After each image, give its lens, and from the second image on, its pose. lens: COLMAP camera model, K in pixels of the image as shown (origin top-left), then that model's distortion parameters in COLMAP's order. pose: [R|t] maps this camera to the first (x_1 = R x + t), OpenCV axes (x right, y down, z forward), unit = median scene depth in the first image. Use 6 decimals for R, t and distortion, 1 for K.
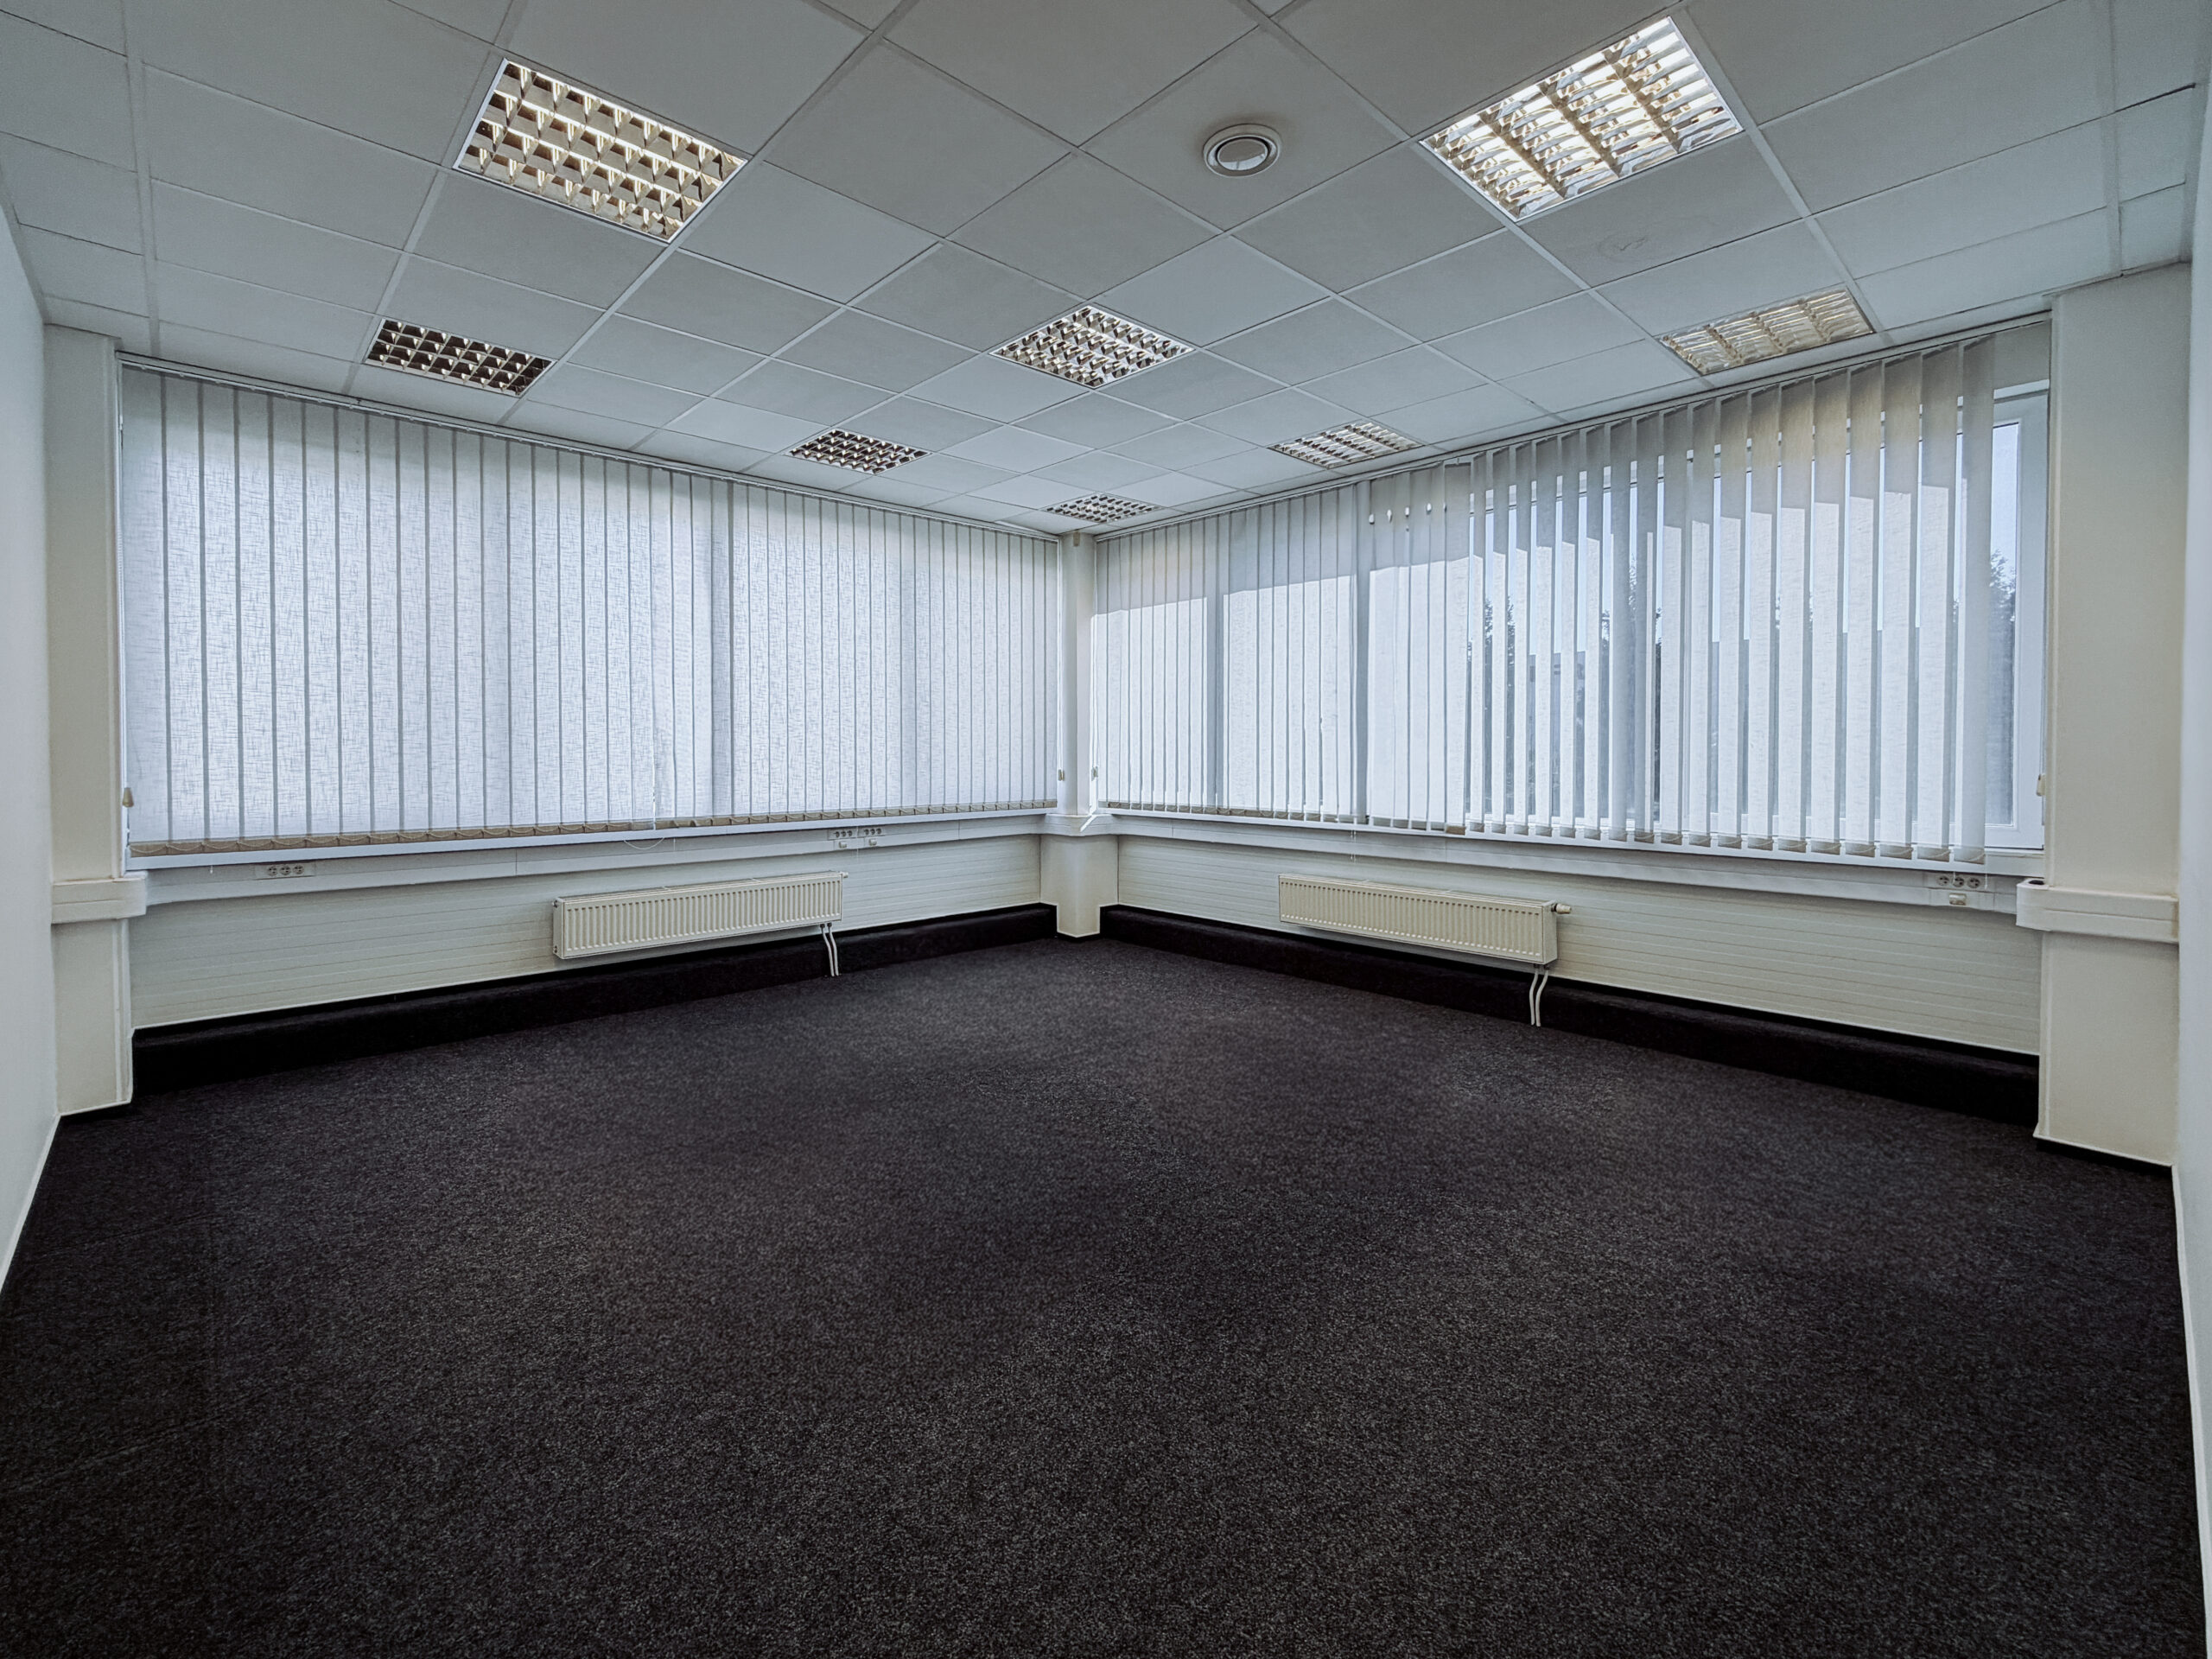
lens RADIAL K [[969.4, 0, 1086.4], [0, 969.4, 795.1], [0, 0, 1]] dist [0.008256, 0.000177]
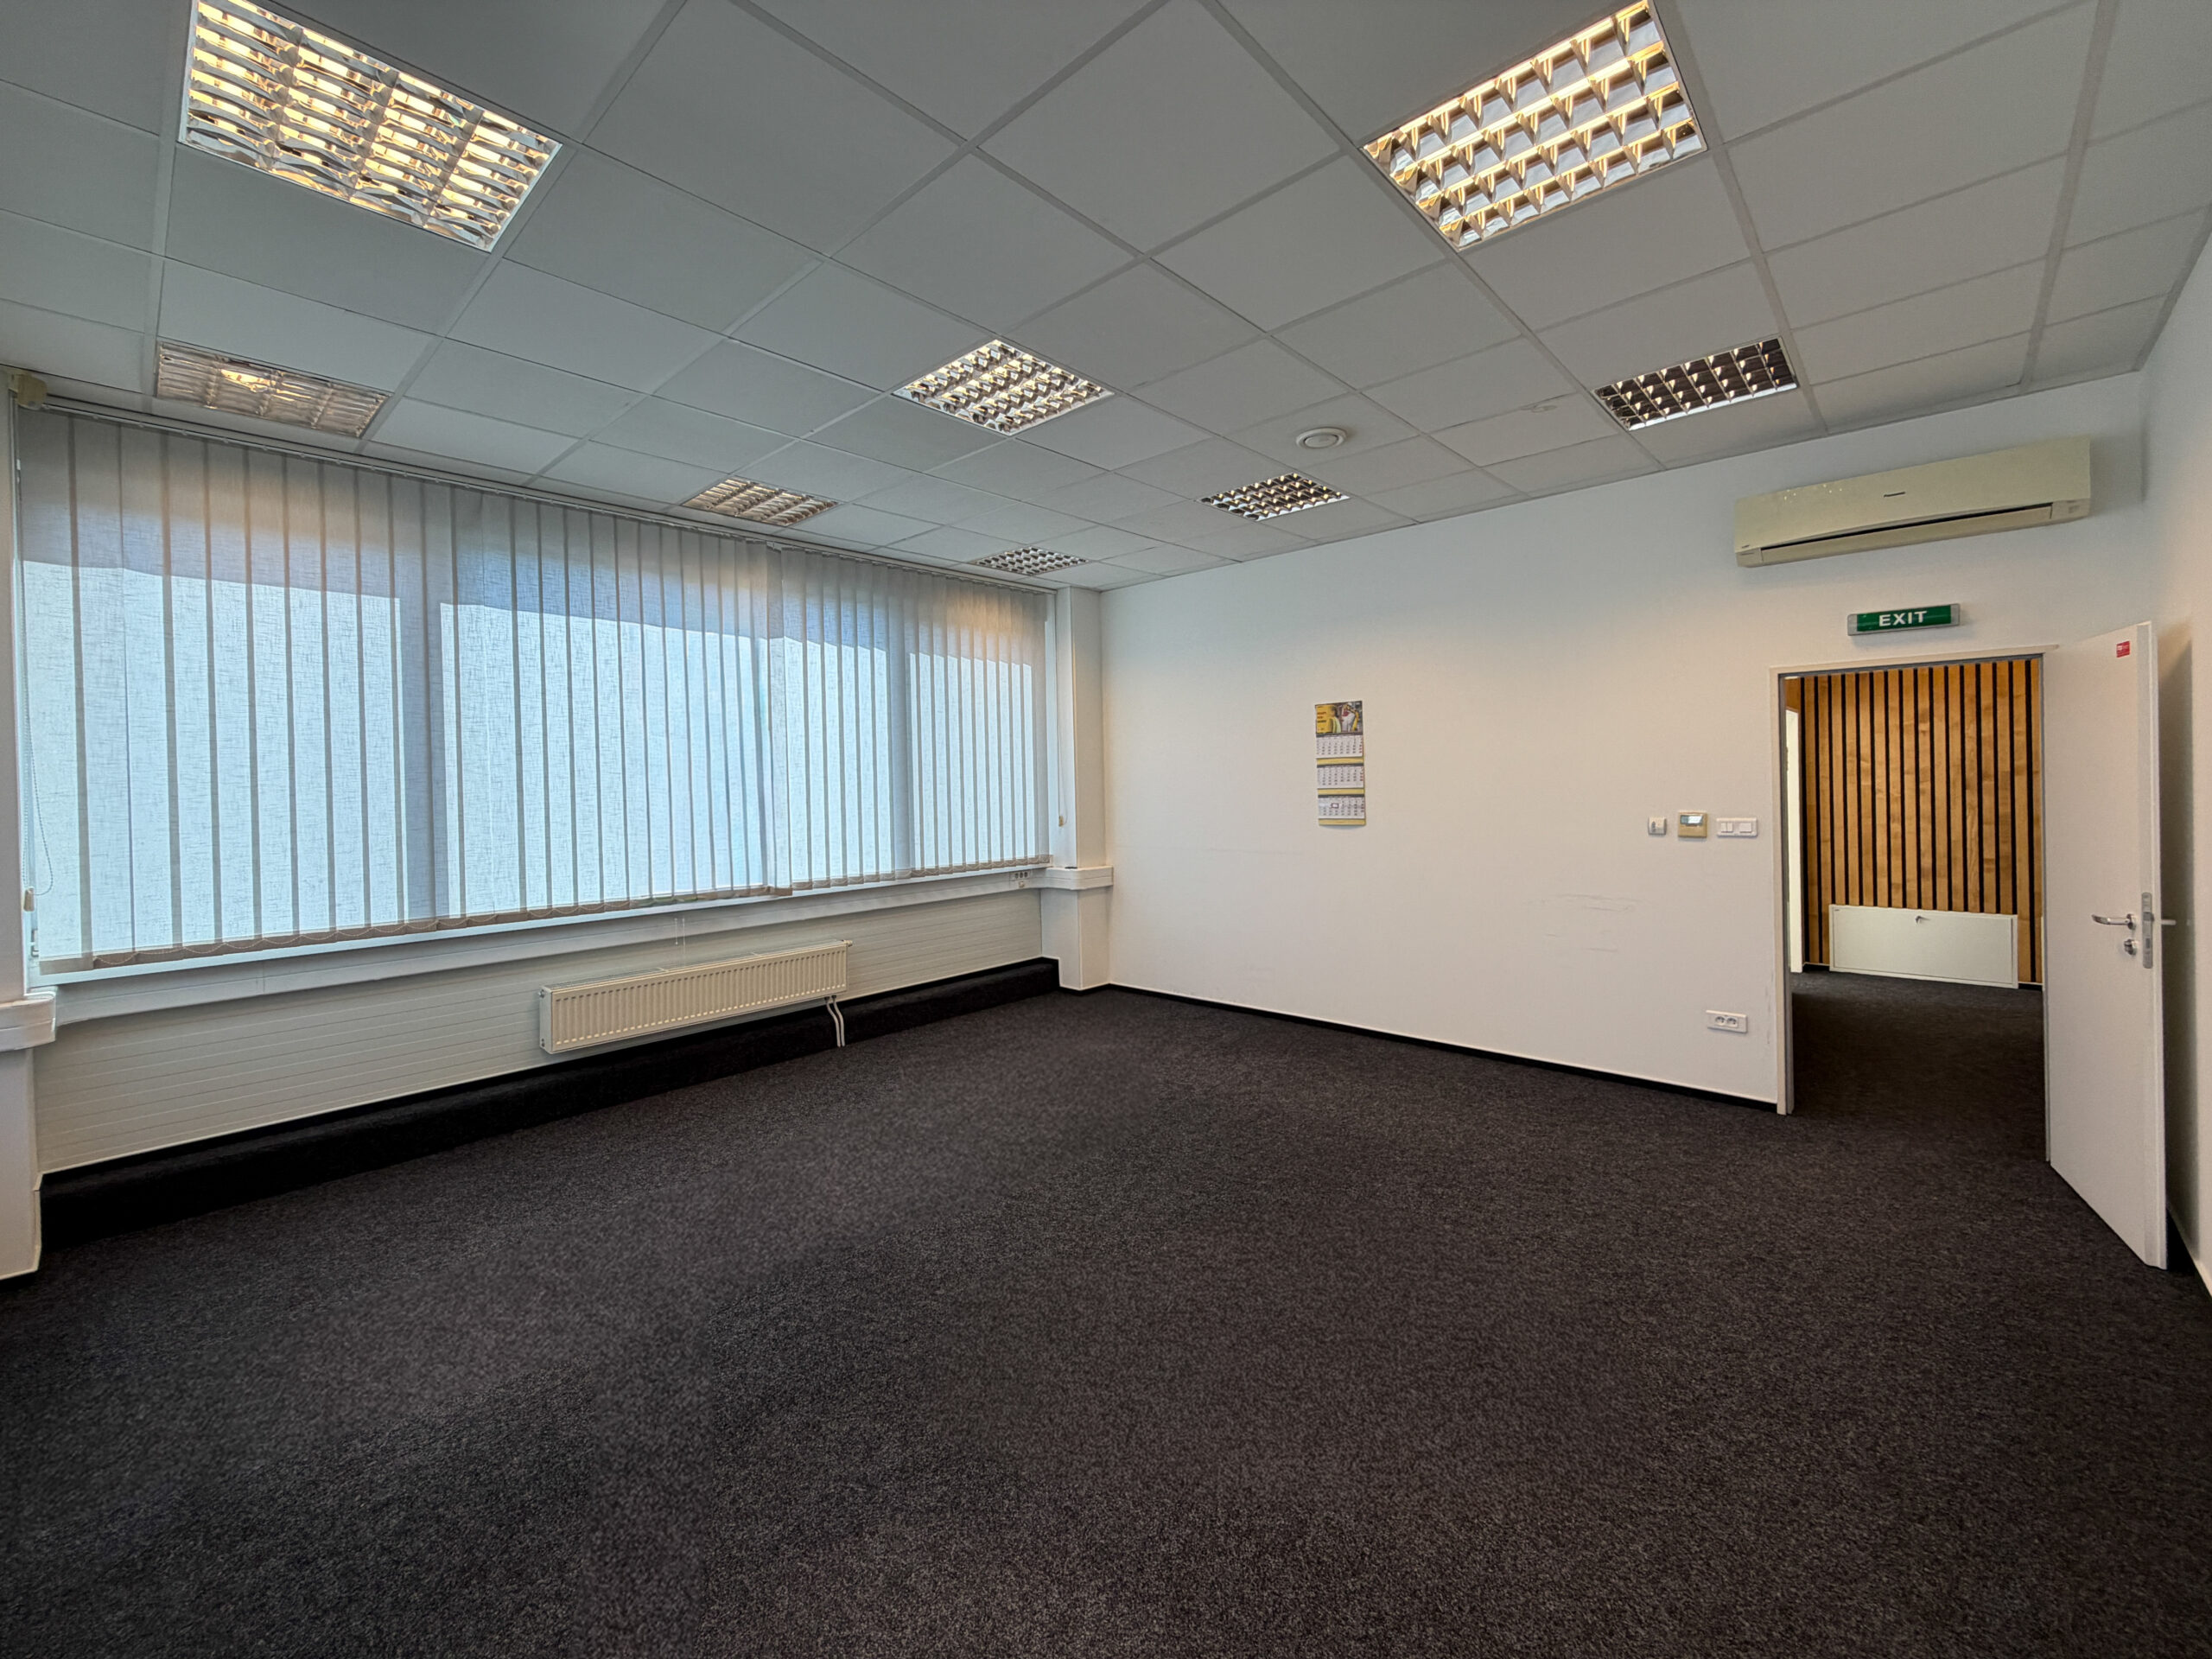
lens RADIAL K [[902.3, 0, 1099.1], [0, 902.3, 793.7], [0, 0, 1]] dist [0.001588, 0.000969]
pose [[-0.073413, -0.008631, 0.997264, -0.843081], [0.071719, 0.997328, 0.013912, -0.081087], [-0.994719, 0.072544, -0.072598, 0.965578]]
